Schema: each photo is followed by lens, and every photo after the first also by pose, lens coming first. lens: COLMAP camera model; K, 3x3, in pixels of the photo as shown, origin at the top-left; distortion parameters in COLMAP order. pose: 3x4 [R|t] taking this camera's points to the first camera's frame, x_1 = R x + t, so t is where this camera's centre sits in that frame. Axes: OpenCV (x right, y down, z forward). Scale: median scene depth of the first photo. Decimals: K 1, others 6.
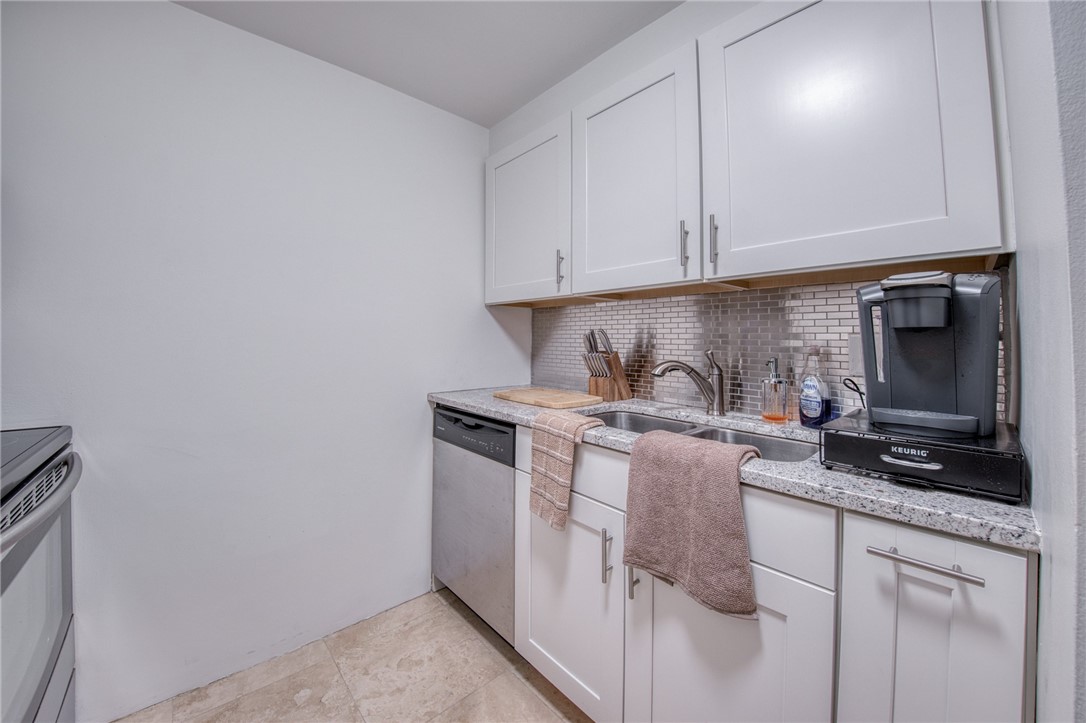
lens RADIAL K [[402.4, 0, 543.0], [0, 402.4, 350.2], [0, 0, 1]] dist [-0.001302, -0.000340]
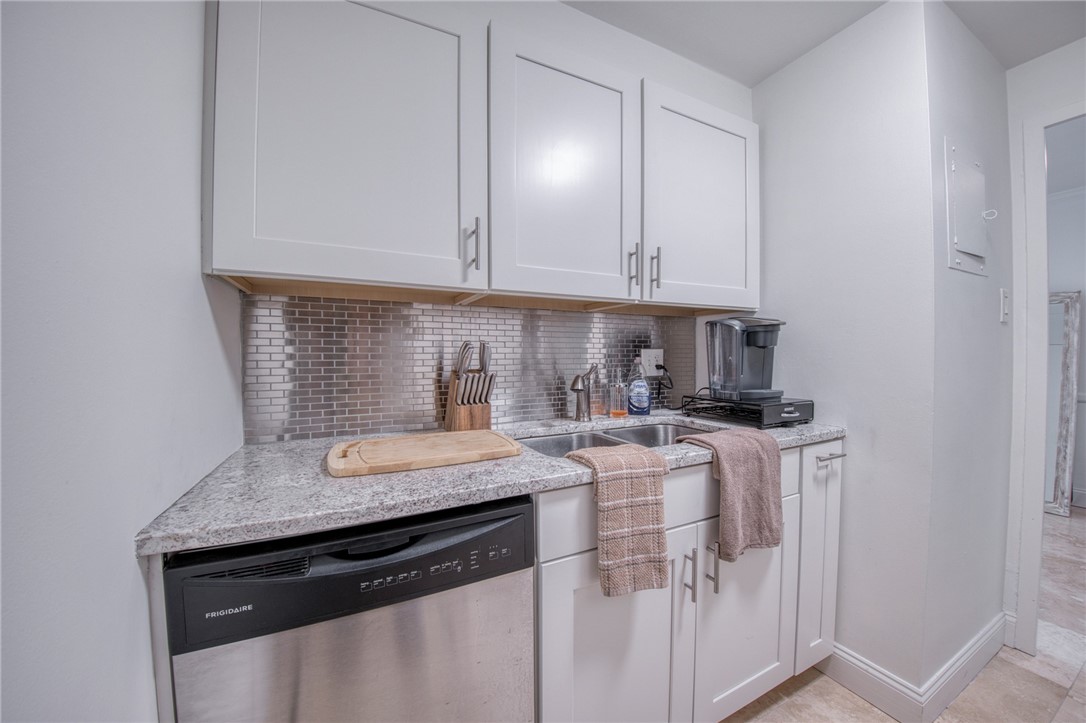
lens RADIAL K [[396.8, 0, 543.0], [0, 396.8, 361.5], [0, 0, 1]] dist [-0.000436, -0.000069]
pose [[0.263617, -0.030168, 0.964156, -0.599105], [0.031897, 0.999237, 0.022544, -0.029802], [-0.964100, 0.024811, 0.264378, 0.762843]]
